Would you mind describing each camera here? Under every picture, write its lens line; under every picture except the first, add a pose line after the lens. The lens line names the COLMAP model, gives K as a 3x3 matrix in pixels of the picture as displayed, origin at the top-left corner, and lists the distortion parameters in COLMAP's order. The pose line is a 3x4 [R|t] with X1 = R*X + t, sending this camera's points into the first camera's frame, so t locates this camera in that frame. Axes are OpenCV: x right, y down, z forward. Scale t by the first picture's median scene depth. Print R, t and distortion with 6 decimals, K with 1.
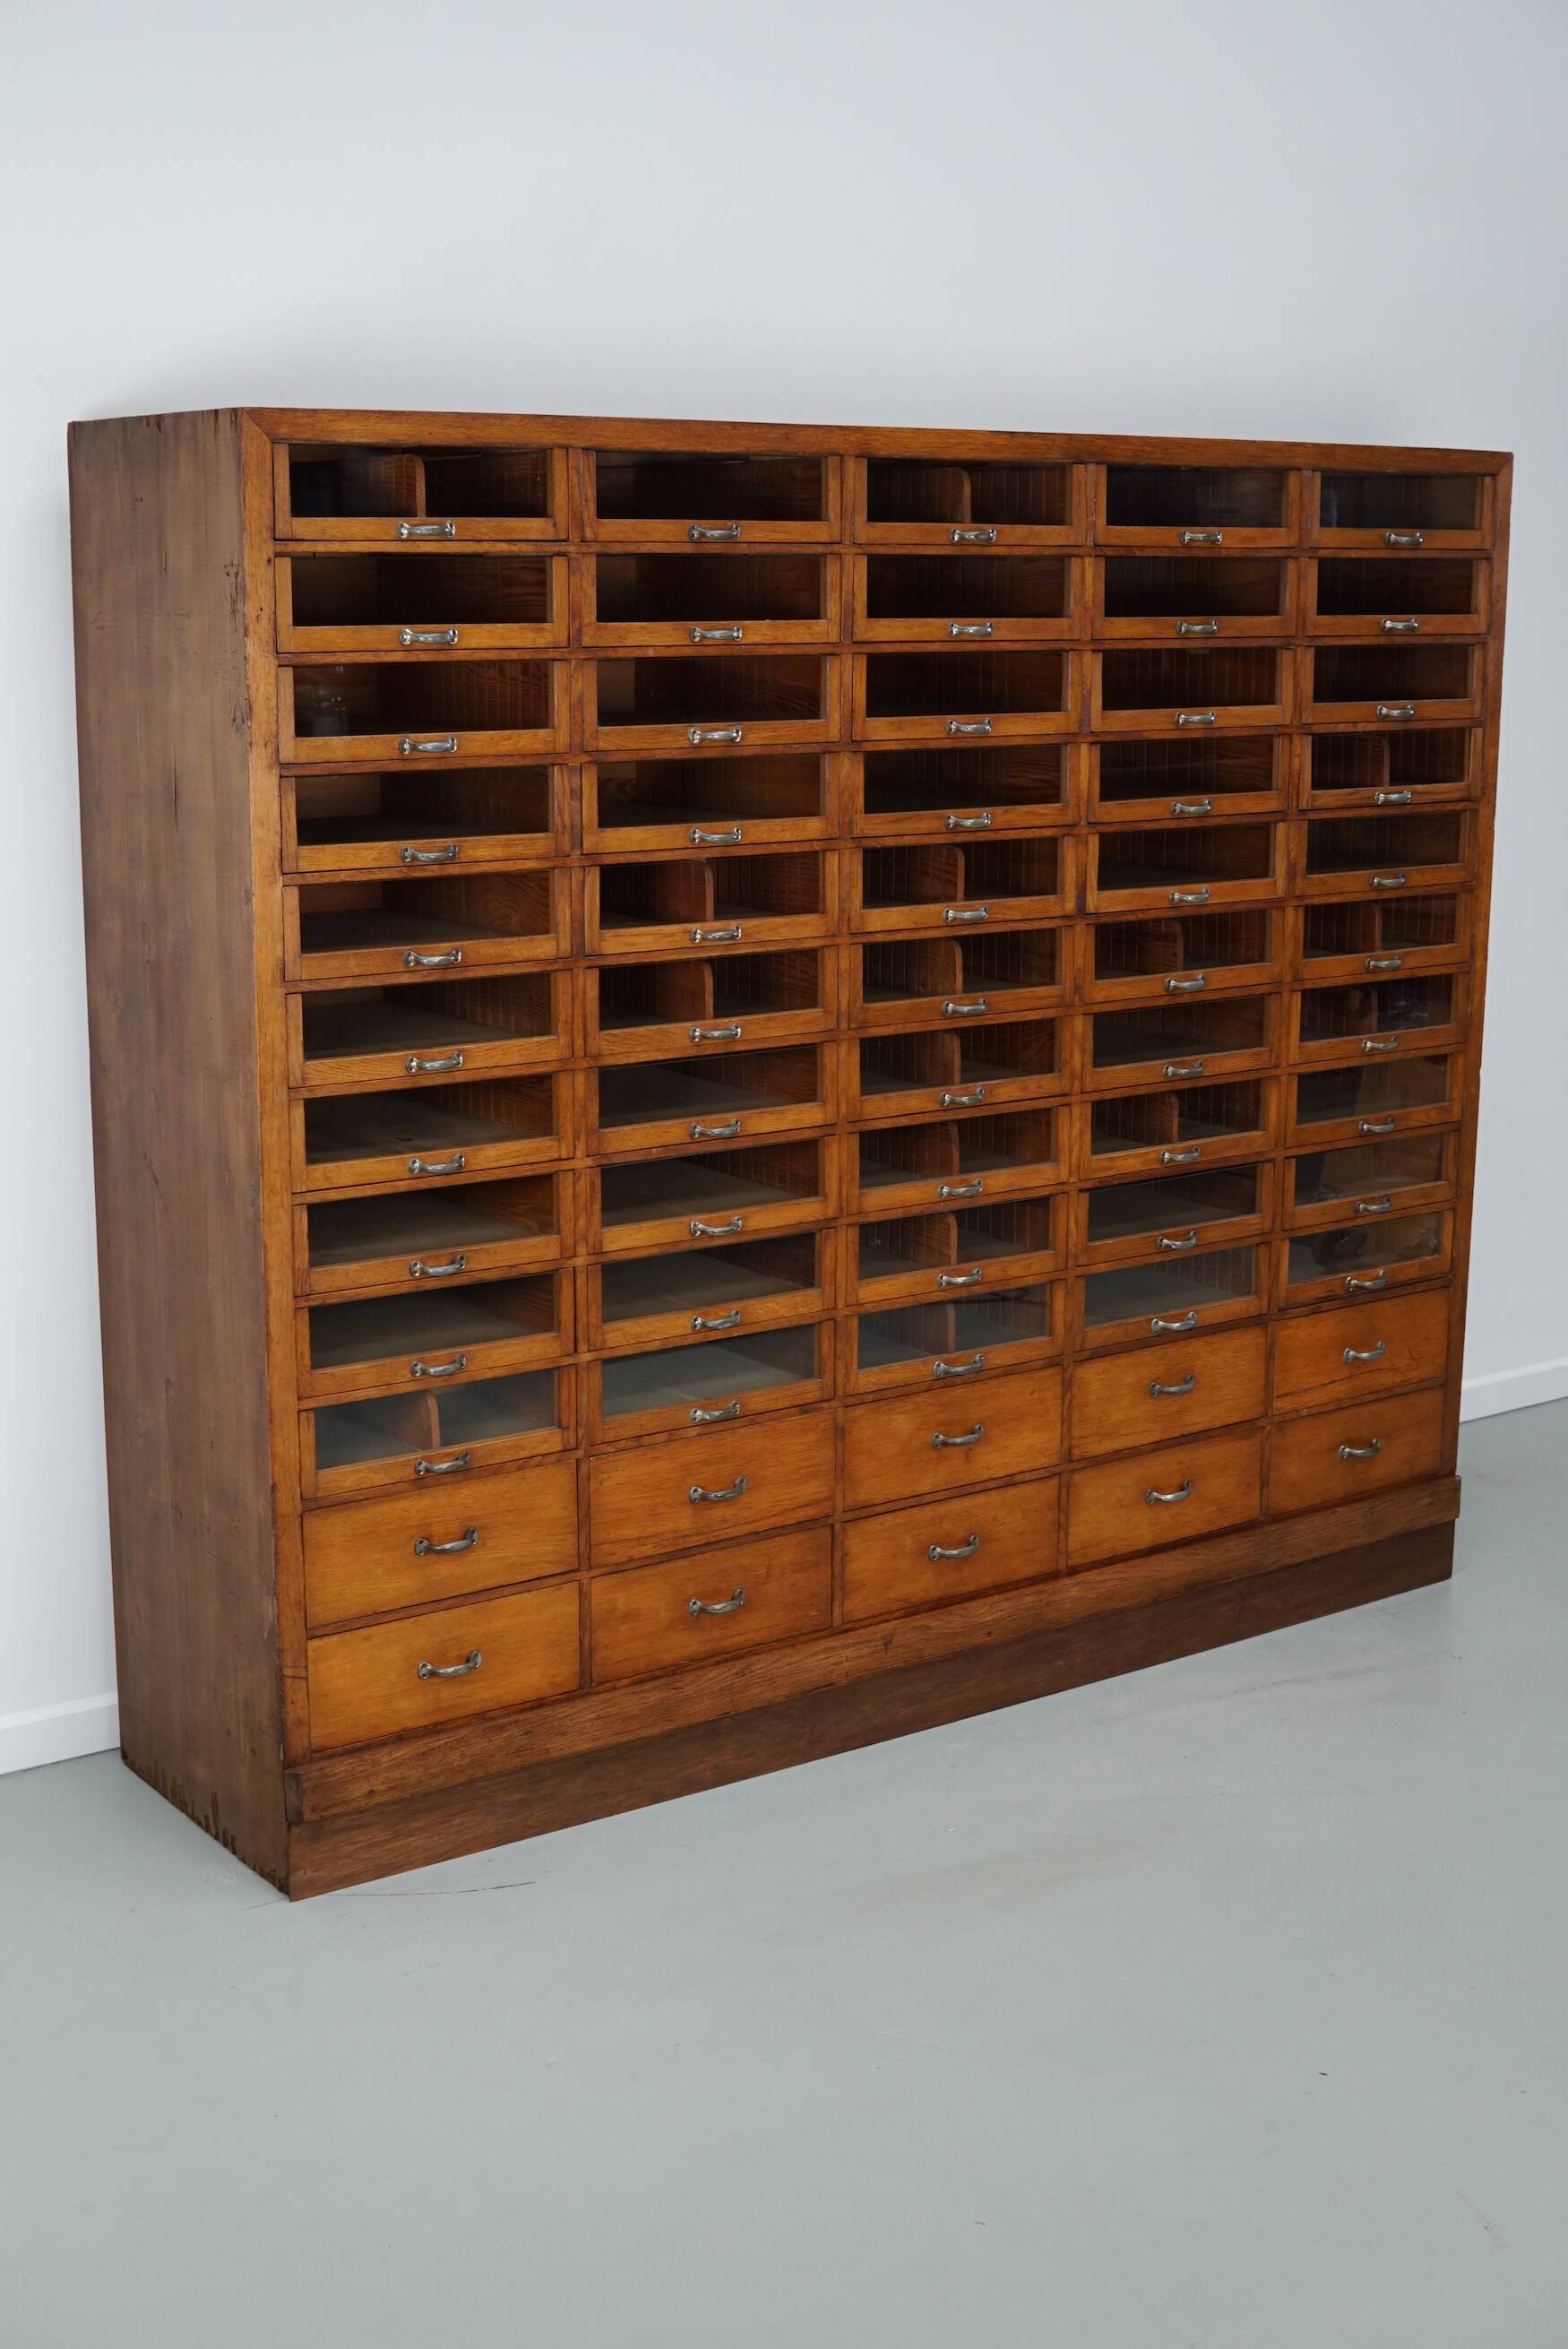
lens RADIAL K [[3021.8, 0, 809.8], [0, 3021.8, 1165.5], [0, 0, 1]] dist [-0.095351, 0.000000]
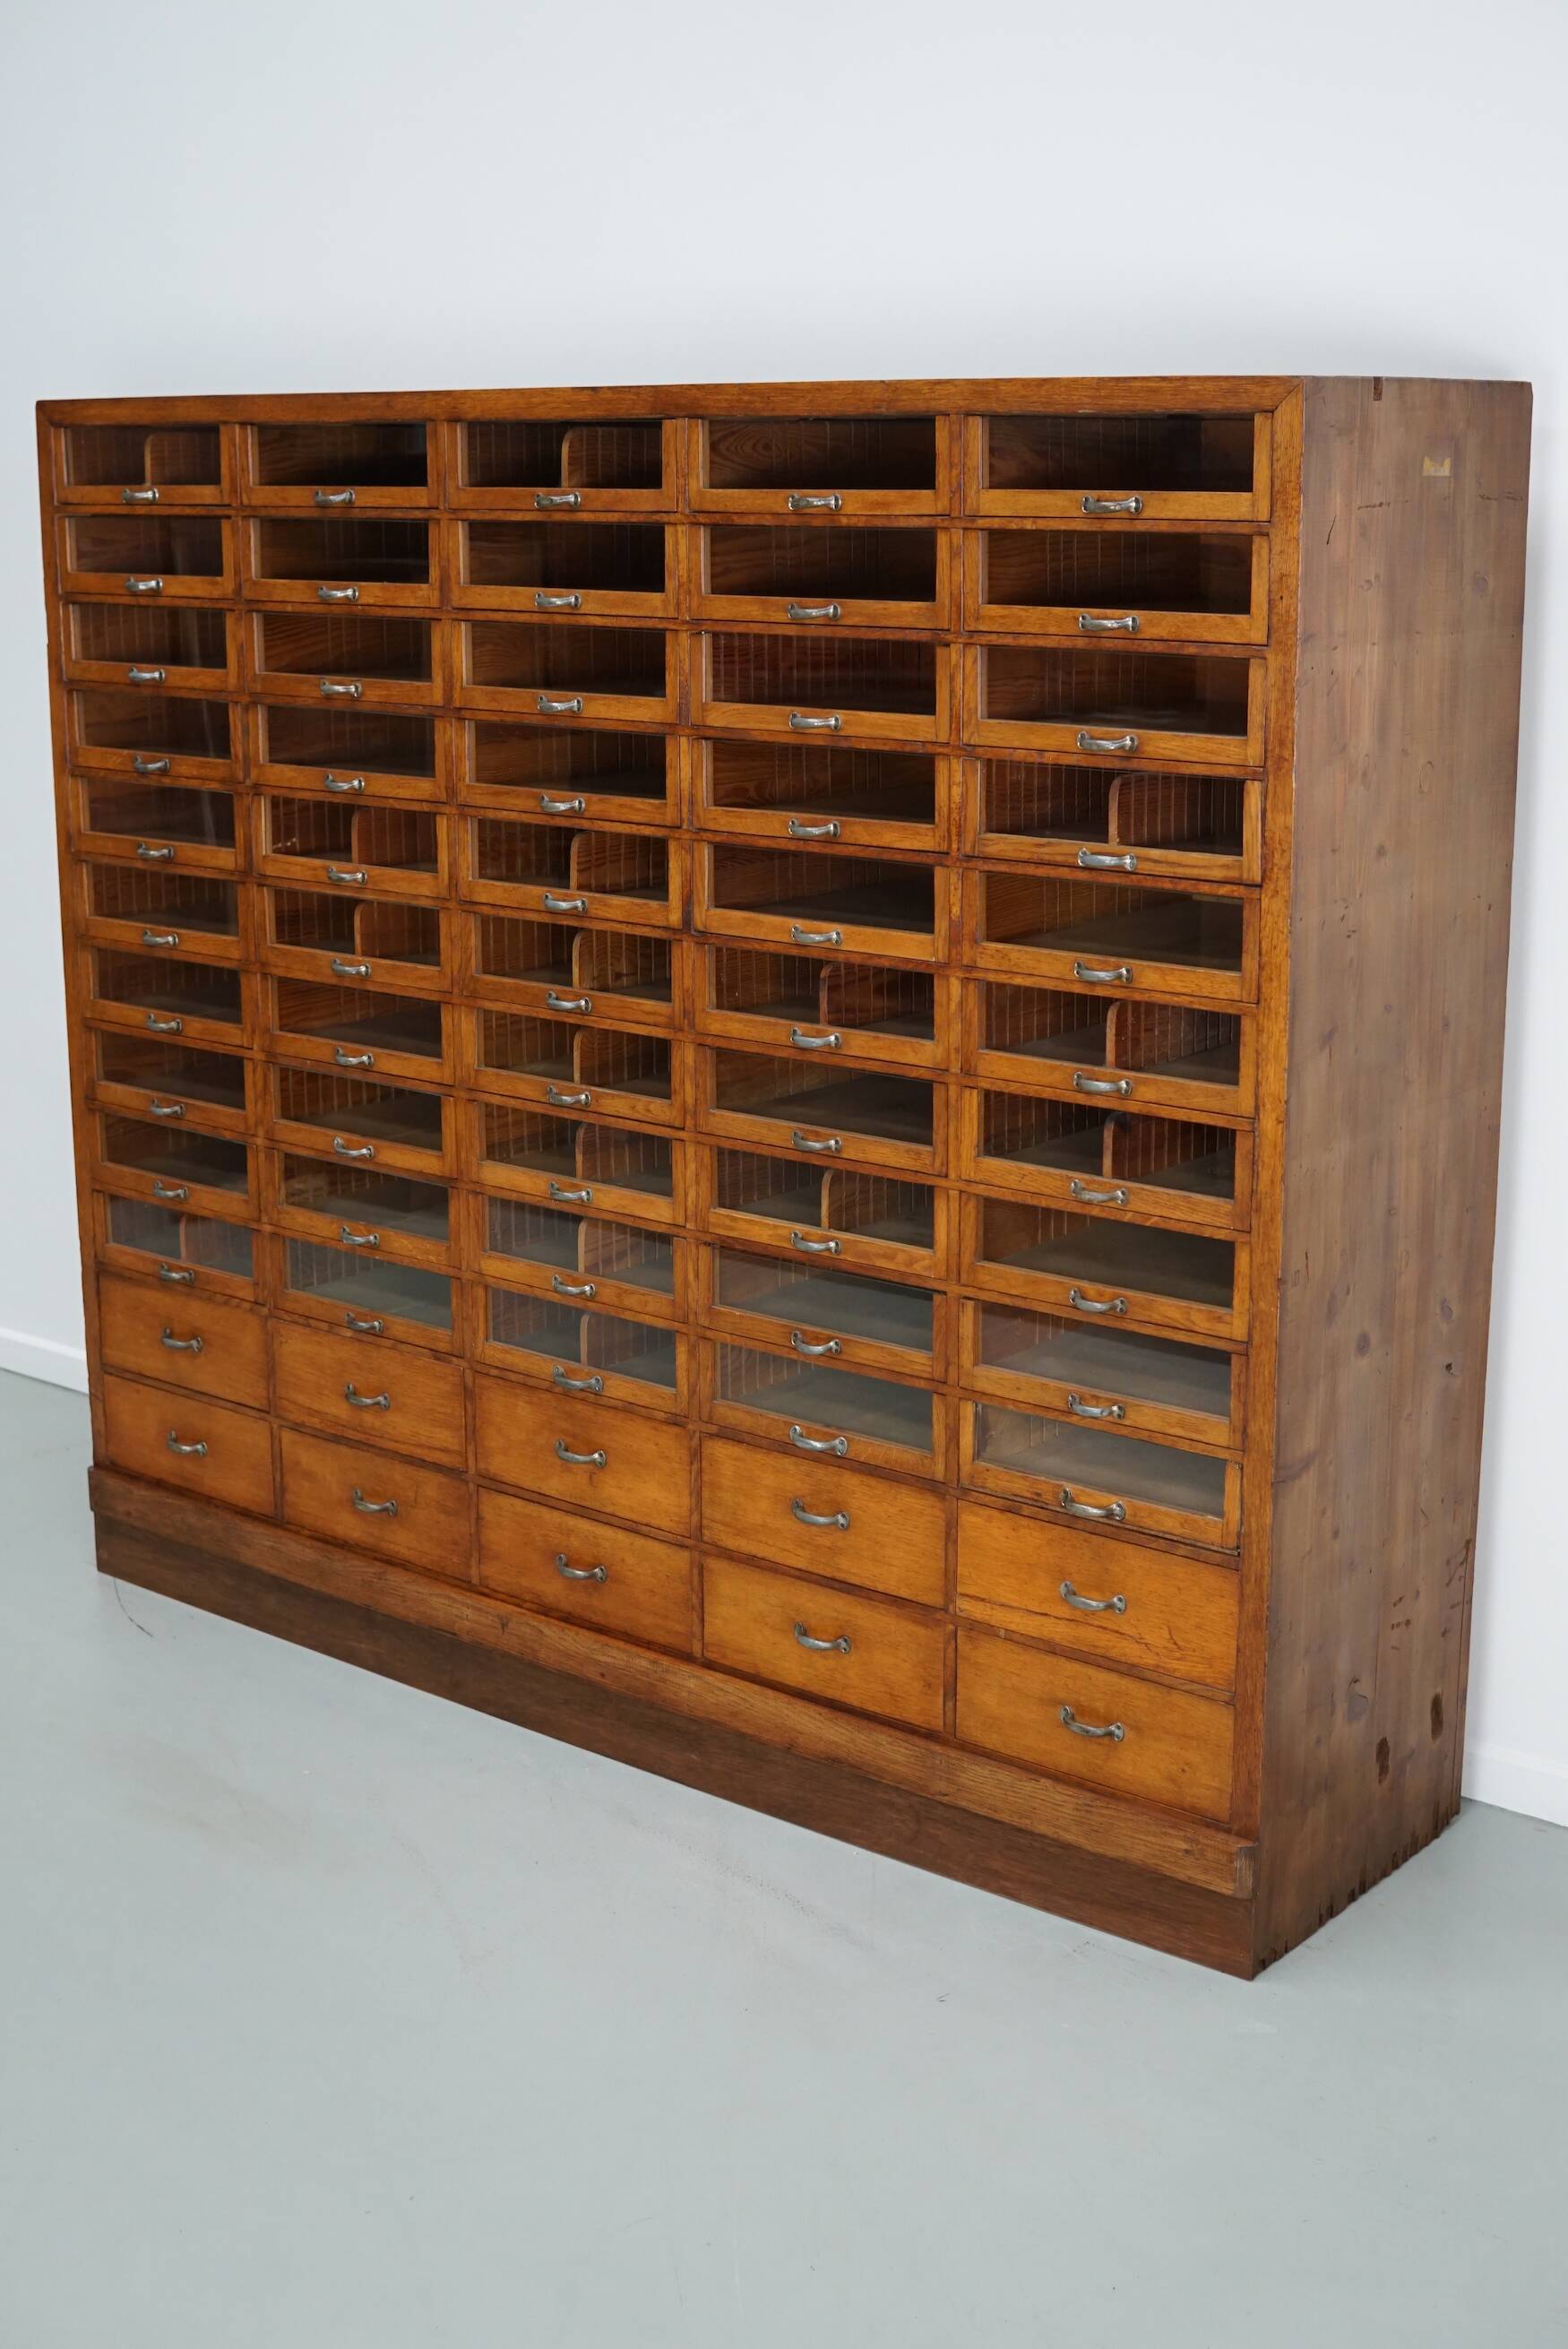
lens RADIAL K [[3021.8, 0, 775.8], [0, 3021.8, 1173.5], [0, 0, 1]] dist [-0.095351, 0.000000]
pose [[0.260561, 0.219116, -0.940264, 1.026771], [-0.194401, 0.965865, 0.171211, -0.185498], [0.945683, 0.138178, 0.294263, 0.840690]]
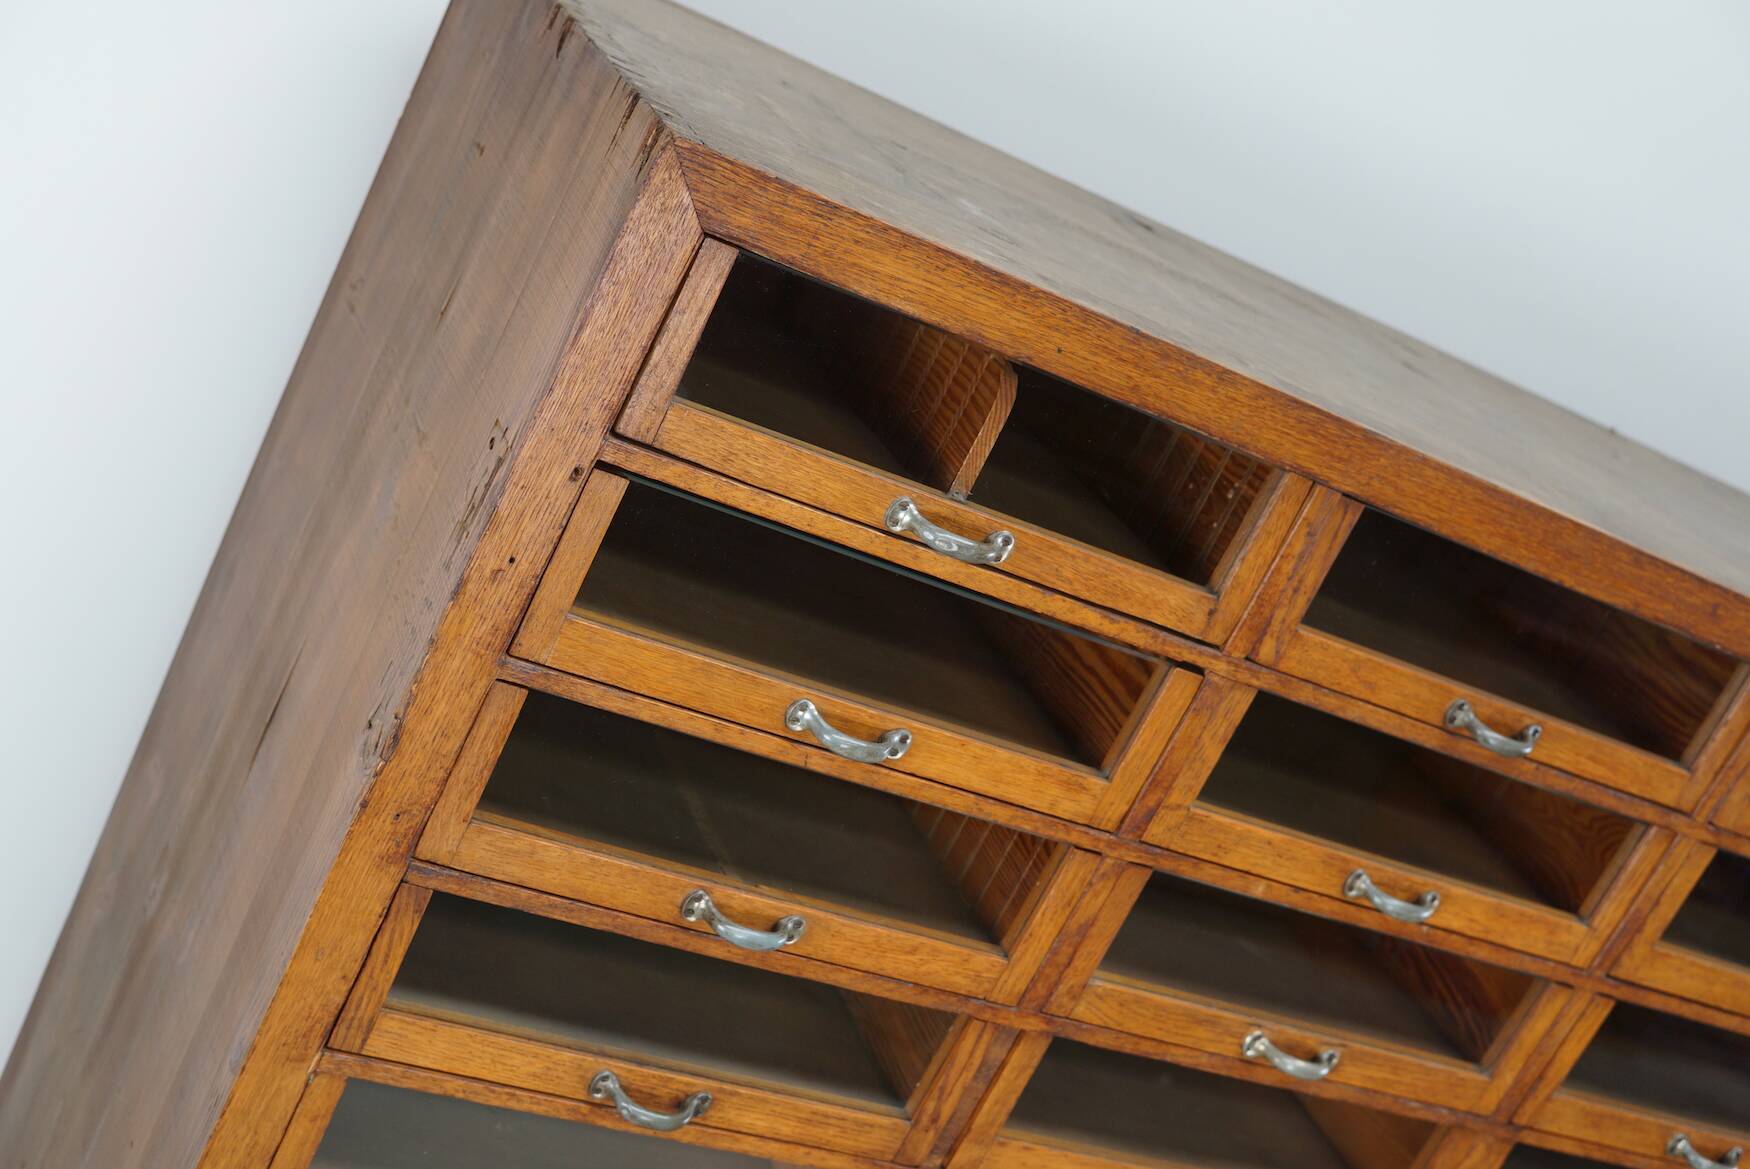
lens RADIAL K [[2251.5, 0, 878.4], [0, 2251.5, 583.4], [0, 0, 1]] dist [-0.095351, 0.000000]
pose [[0.870865, 0.480005, -0.105780, -0.088923], [-0.473487, 0.877015, 0.081576, -0.206403], [0.131928, -0.020956, 0.991038, 0.604994]]
